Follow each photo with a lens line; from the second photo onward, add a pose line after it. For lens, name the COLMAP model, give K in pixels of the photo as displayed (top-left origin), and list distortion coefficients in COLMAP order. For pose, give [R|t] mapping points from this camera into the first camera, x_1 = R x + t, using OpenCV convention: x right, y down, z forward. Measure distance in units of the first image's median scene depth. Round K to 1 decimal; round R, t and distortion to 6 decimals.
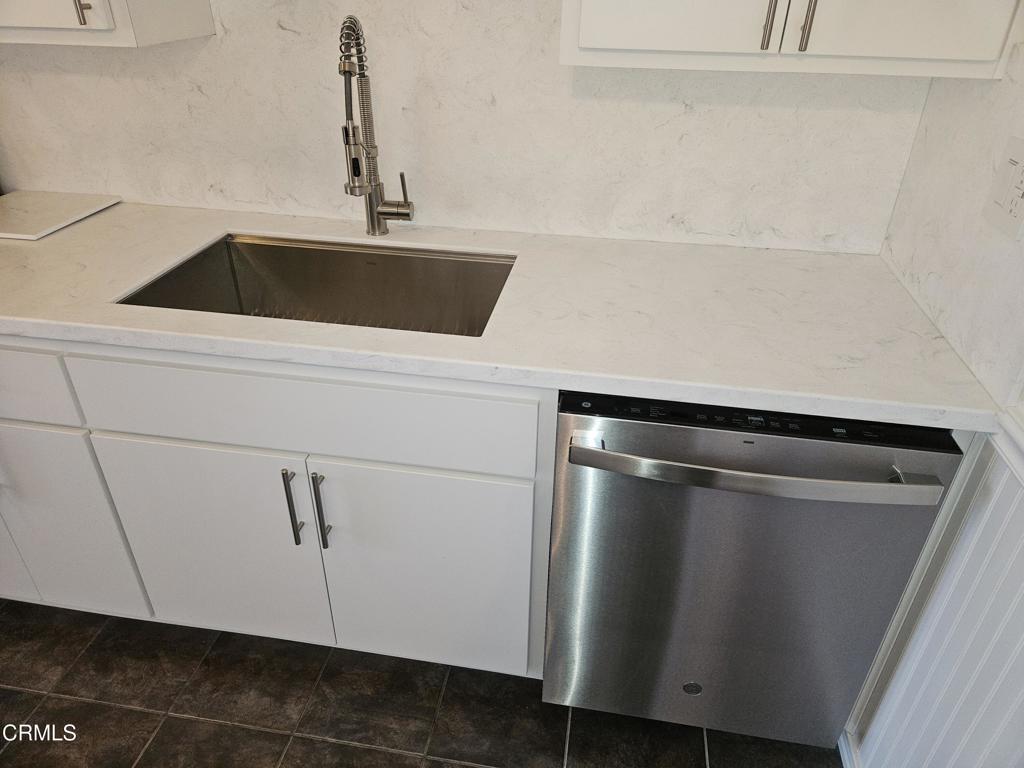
lens RADIAL K [[685.7, 0, 509.2], [0, 685.7, 391.1], [0, 0, 1]] dist [0.048306, -0.029092]
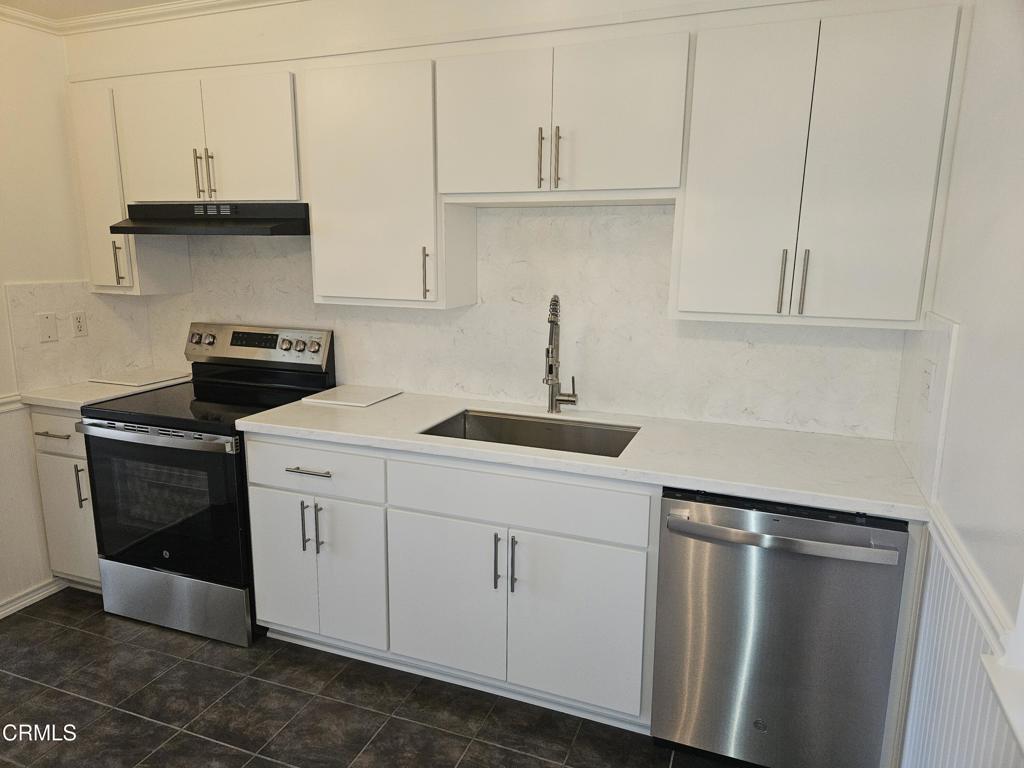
lens RADIAL K [[685.7, 0, 511.9], [0, 685.7, 386.0], [0, 0, 1]] dist [0.048306, -0.029092]
pose [[0.981237, 0.032081, -0.190116, 0.016304], [-0.096002, 0.936426, -0.337475, 0.280519], [0.167203, 0.349394, 0.921936, -0.551784]]
